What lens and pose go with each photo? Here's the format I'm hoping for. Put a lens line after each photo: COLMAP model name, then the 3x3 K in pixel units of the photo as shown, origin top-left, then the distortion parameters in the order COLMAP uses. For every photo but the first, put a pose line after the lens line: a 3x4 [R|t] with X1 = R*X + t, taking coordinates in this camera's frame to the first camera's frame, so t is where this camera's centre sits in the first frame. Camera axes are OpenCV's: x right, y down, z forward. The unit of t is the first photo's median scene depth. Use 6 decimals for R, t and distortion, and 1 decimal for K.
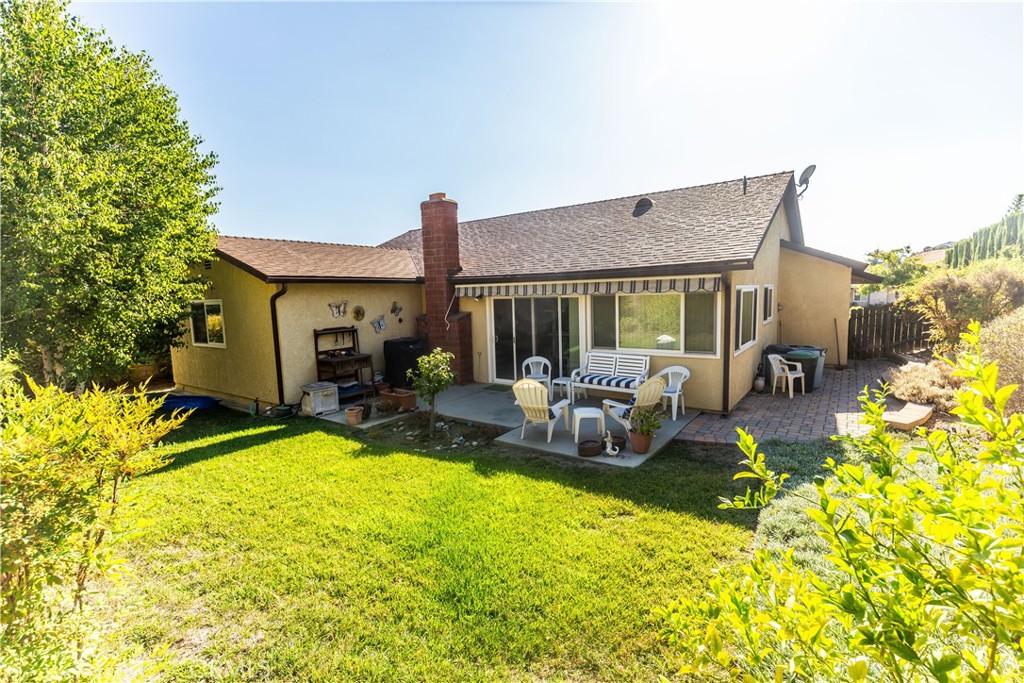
lens RADIAL K [[456.1, 0, 512.0], [0, 456.1, 341.5], [0, 0, 1]] dist [0.013734, -0.005601]
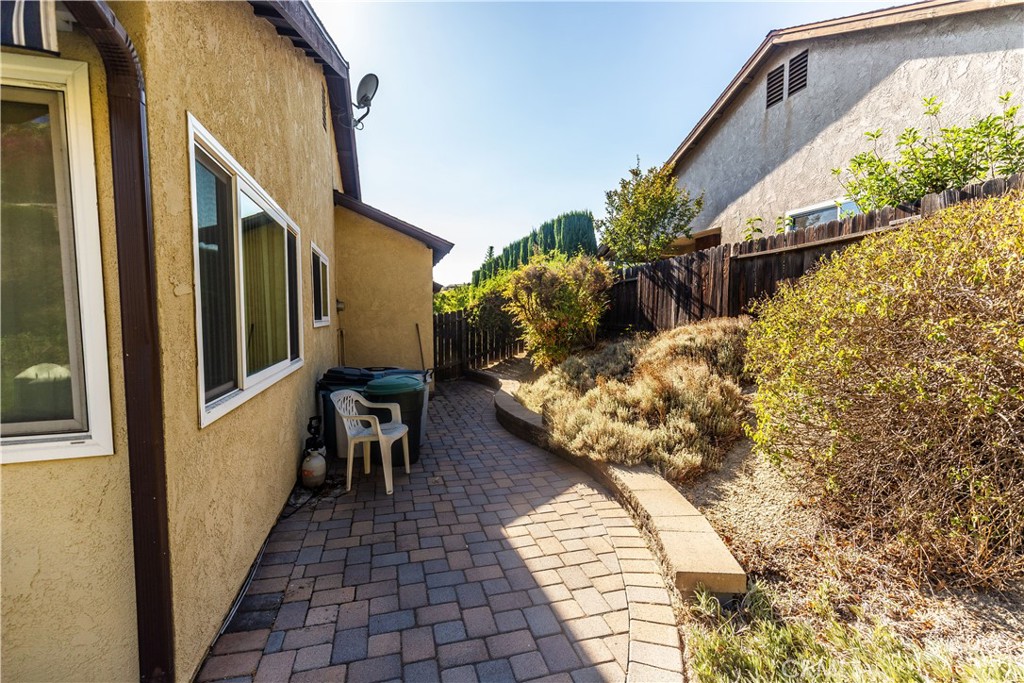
lens RADIAL K [[456.1, 0, 512.0], [0, 456.1, 341.5], [0, 0, 1]] dist [0.013734, -0.005601]
pose [[0.614141, -0.019488, 0.788955, 0.301891], [0.070613, 0.997042, -0.030339, 0.006354], [-0.786031, 0.074343, 0.613701, 0.552811]]
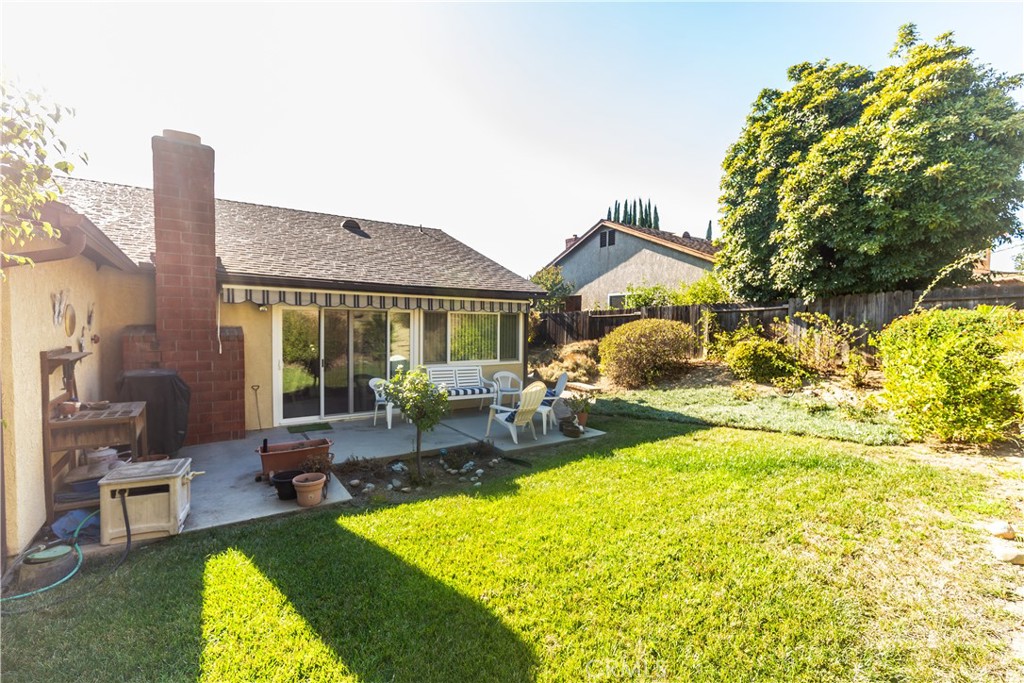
lens RADIAL K [[456.1, 0, 512.0], [0, 456.1, 341.5], [0, 0, 1]] dist [0.013734, -0.005601]
pose [[0.332784, 0.002803, 0.942999, -0.619505], [0.081853, 0.996135, -0.031847, 0.011682], [-0.939444, 0.087785, 0.331269, 0.424573]]
